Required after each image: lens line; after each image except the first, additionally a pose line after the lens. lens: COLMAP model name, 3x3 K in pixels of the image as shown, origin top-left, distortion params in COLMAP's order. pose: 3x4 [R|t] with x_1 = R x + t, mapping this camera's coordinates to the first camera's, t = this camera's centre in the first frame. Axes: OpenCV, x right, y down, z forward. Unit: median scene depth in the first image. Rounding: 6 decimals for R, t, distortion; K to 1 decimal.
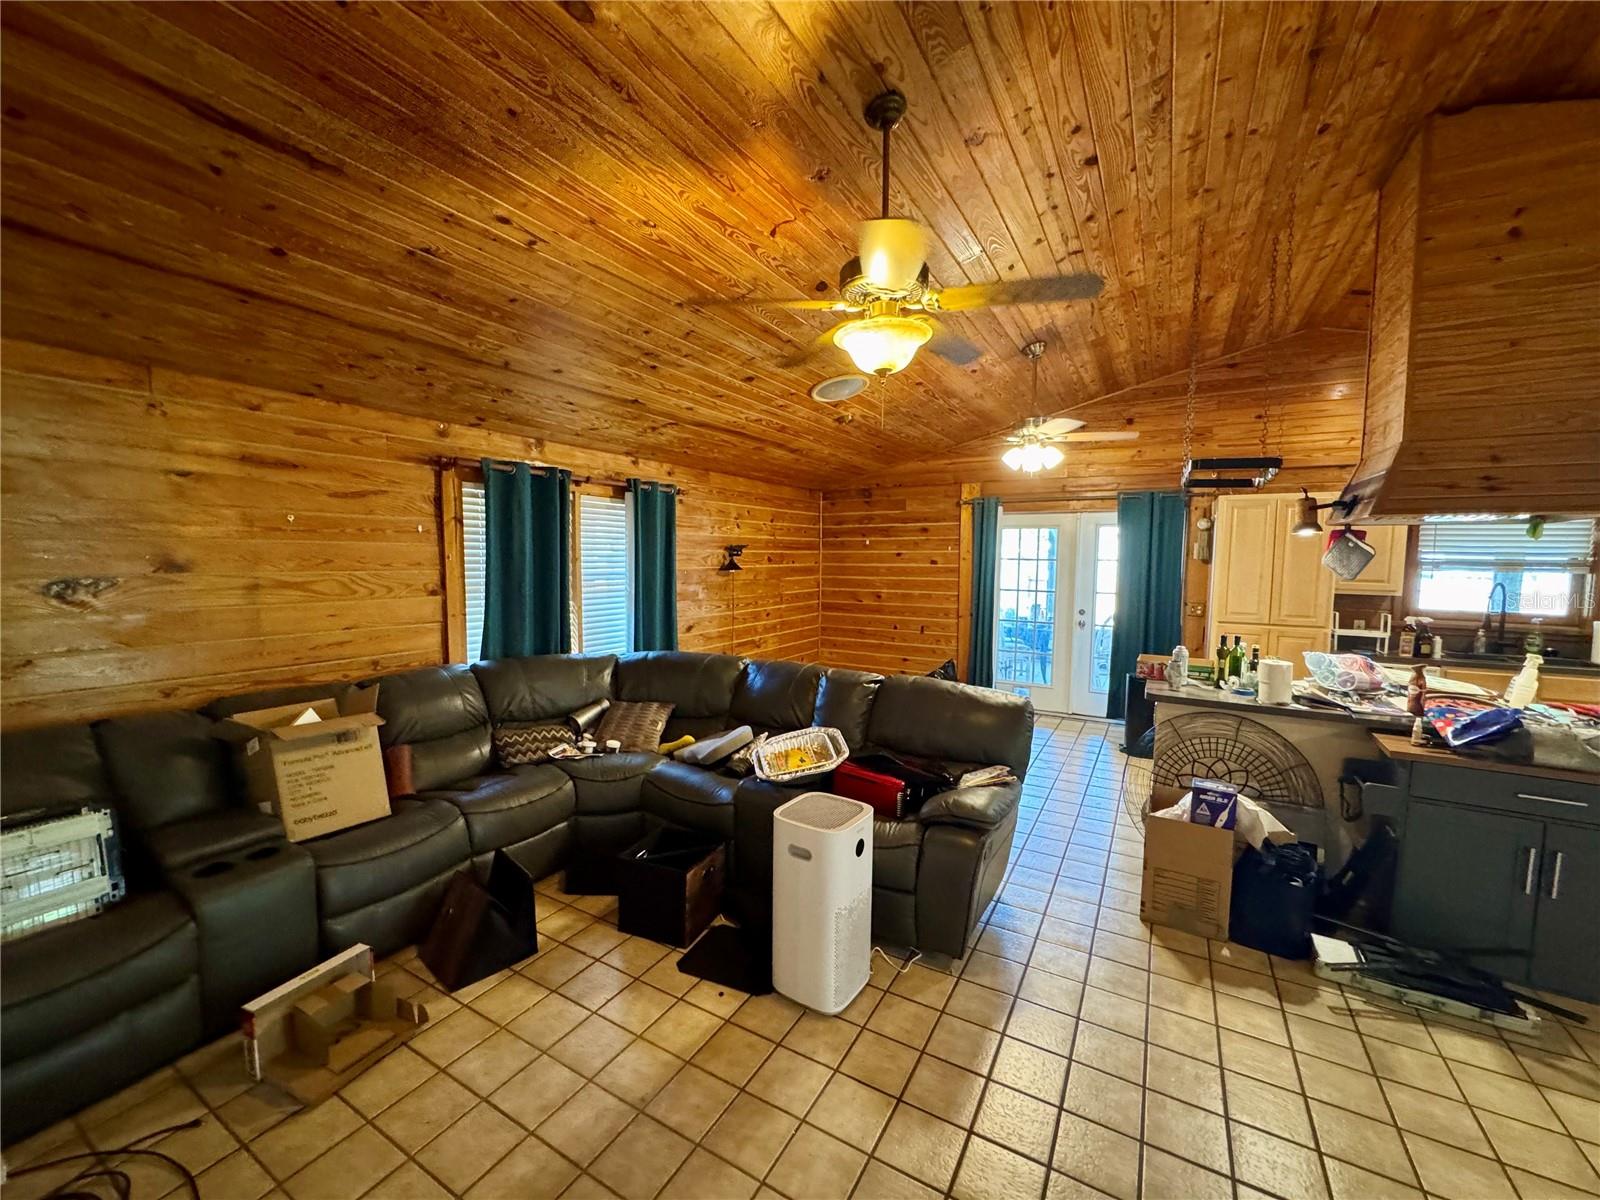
lens RADIAL K [[640.9, 0, 800.0], [0, 640.9, 600.0], [0, 0, 1]] dist [-0.002679, -0.000007]
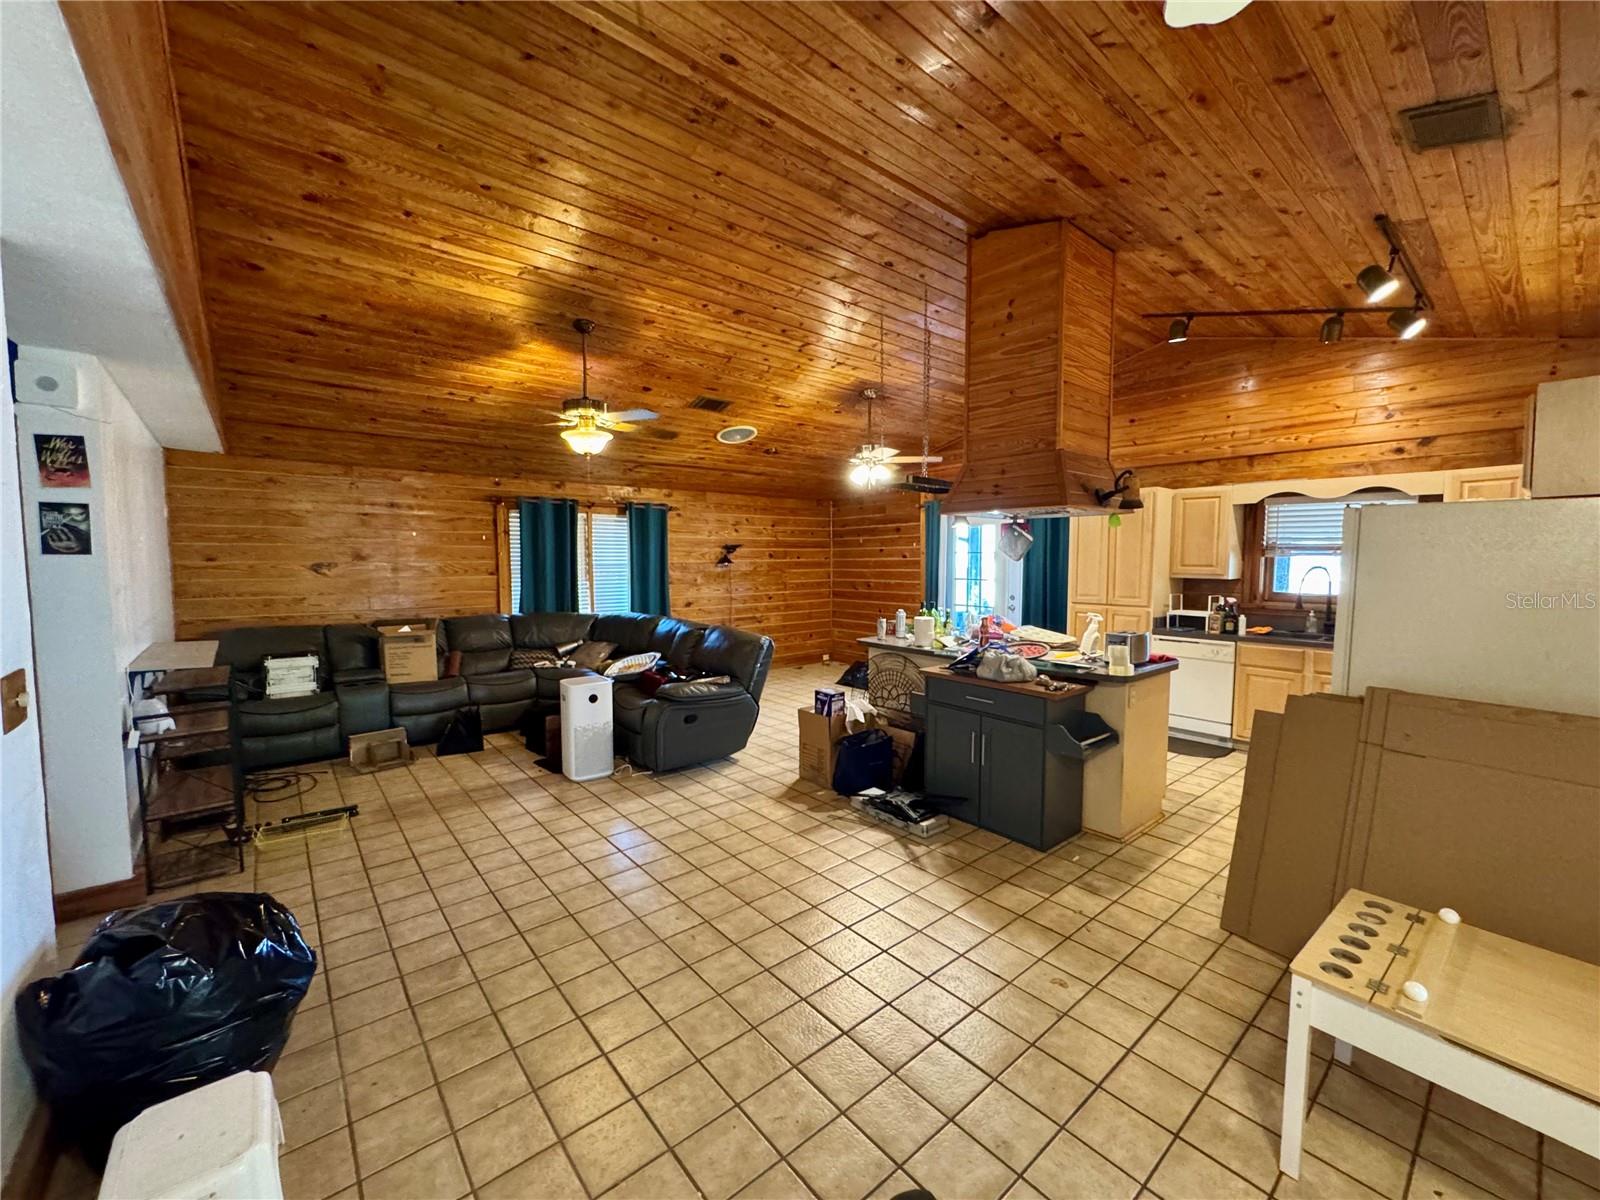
lens RADIAL K [[640.9, 0, 800.0], [0, 640.9, 600.0], [0, 0, 1]] dist [-0.002679, -0.000007]
pose [[0.938961, 0.011039, -0.343845, 0.835033], [-0.013067, 0.999908, -0.003582, 0.056776], [0.343774, 0.007857, 0.939019, -0.370218]]
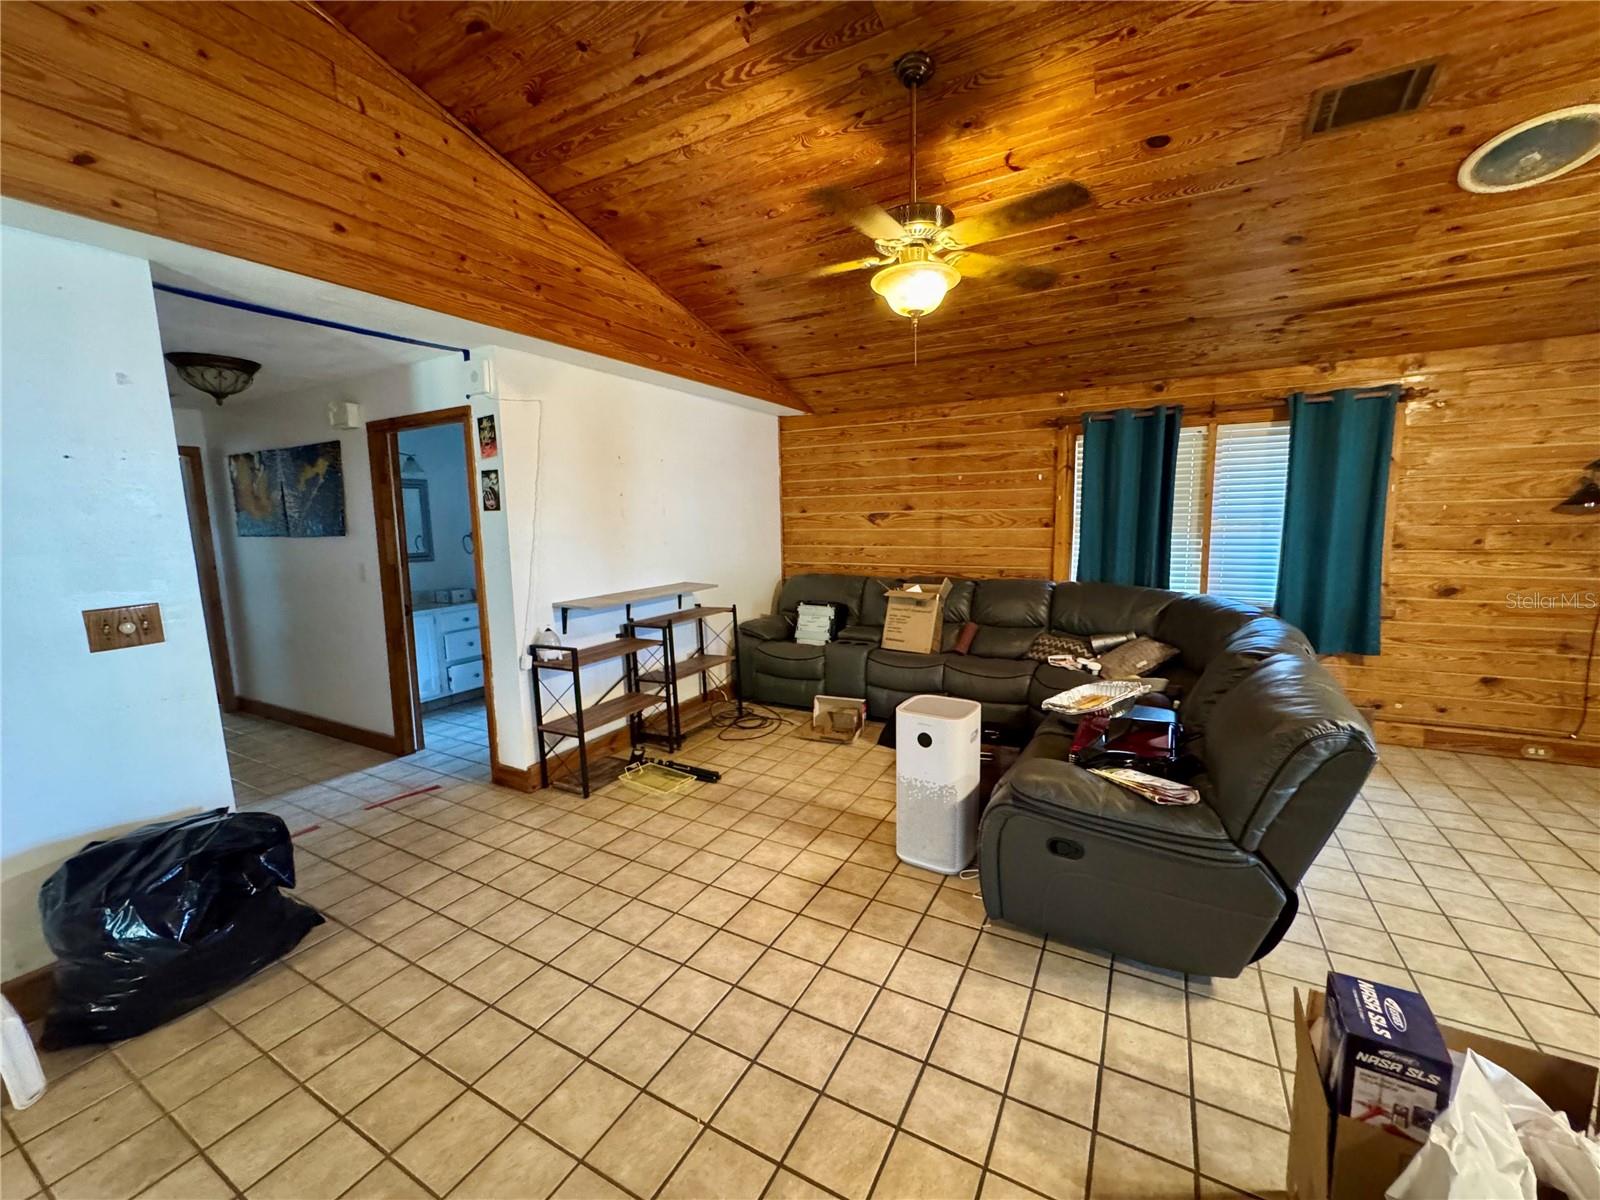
lens RADIAL K [[640.9, 0, 800.0], [0, 640.9, 600.0], [0, 0, 1]] dist [-0.002679, -0.000007]
pose [[0.014352, 0.121081, -0.992539, 0.750476], [-0.048611, 0.991552, 0.120257, 0.007908], [0.998715, 0.046522, 0.020116, 0.466683]]
